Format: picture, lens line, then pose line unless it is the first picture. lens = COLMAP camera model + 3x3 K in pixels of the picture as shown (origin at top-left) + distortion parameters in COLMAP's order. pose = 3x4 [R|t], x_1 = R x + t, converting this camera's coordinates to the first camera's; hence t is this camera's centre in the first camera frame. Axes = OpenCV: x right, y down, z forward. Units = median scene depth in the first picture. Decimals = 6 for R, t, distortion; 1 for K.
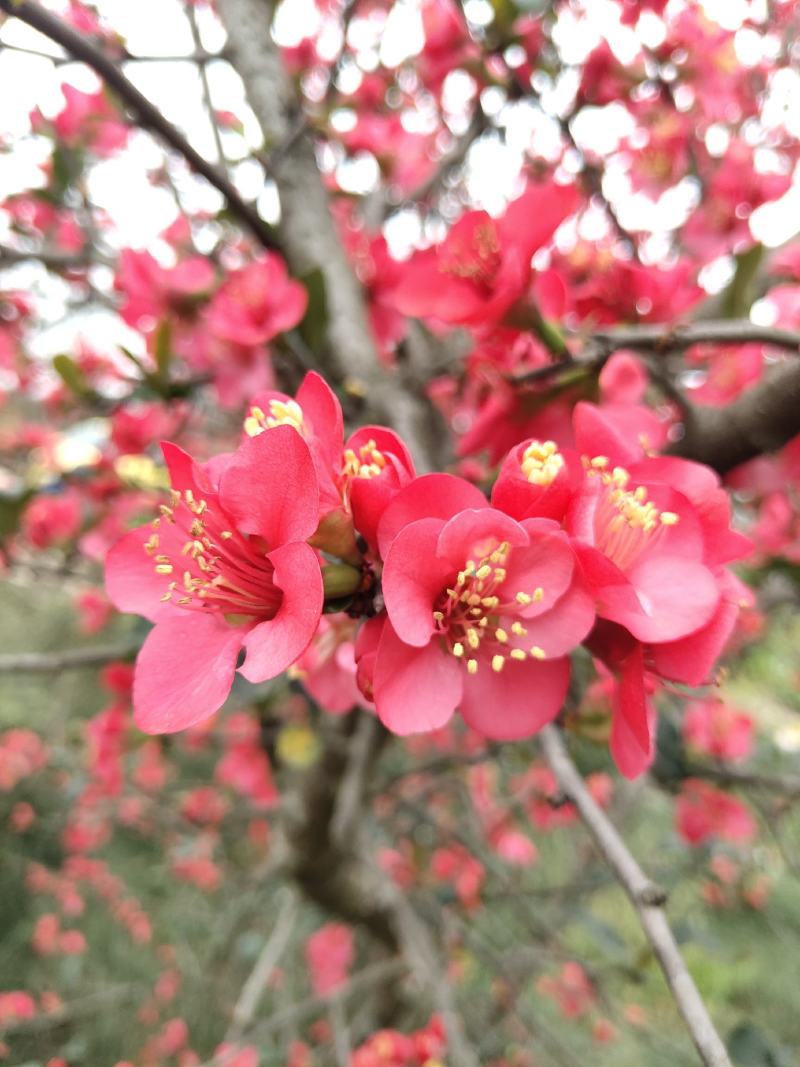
lens RADIAL K [[883.5, 0, 400.0], [0, 883.5, 533.5], [0, 0, 1]] dist [-0.015322, -0.002624]
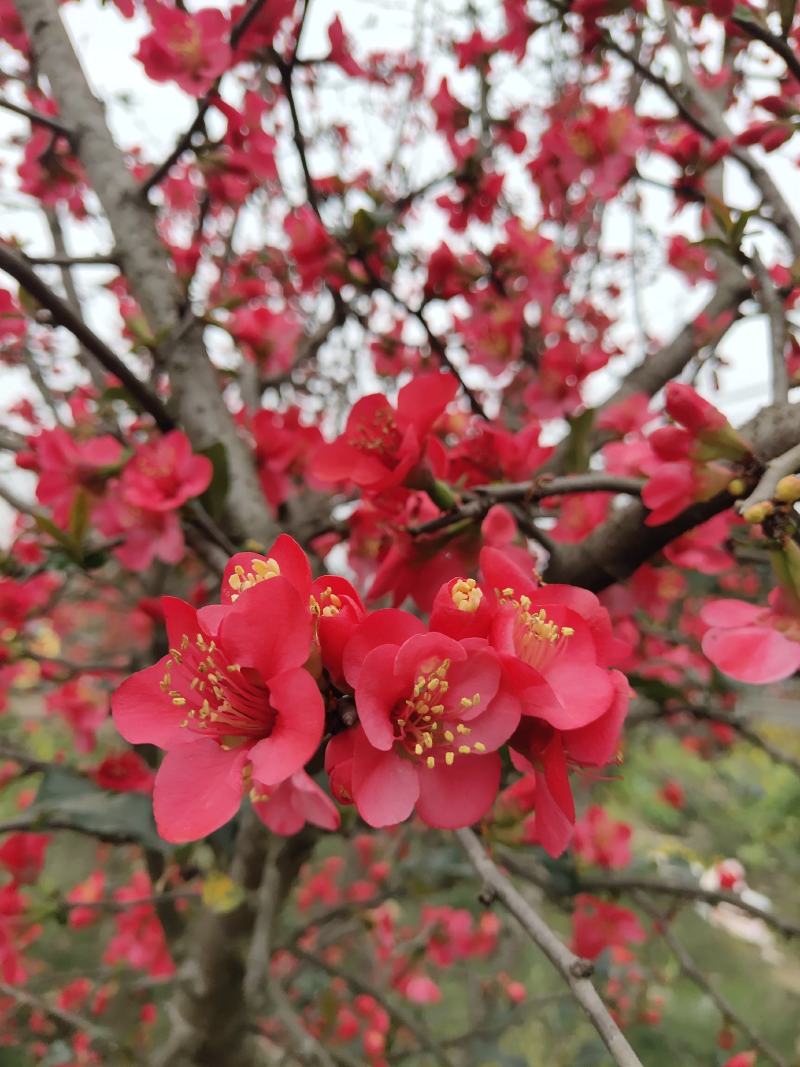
lens RADIAL K [[863.7, 0, 400.0], [0, 863.7, 533.5], [0, 0, 1]] dist [0.010272, 0.001162]
pose [[0.984882, -0.053025, 0.164913, -0.134086], [0.080270, 0.983320, -0.163215, 0.028089], [-0.153508, 0.173985, 0.972710, -0.209669]]
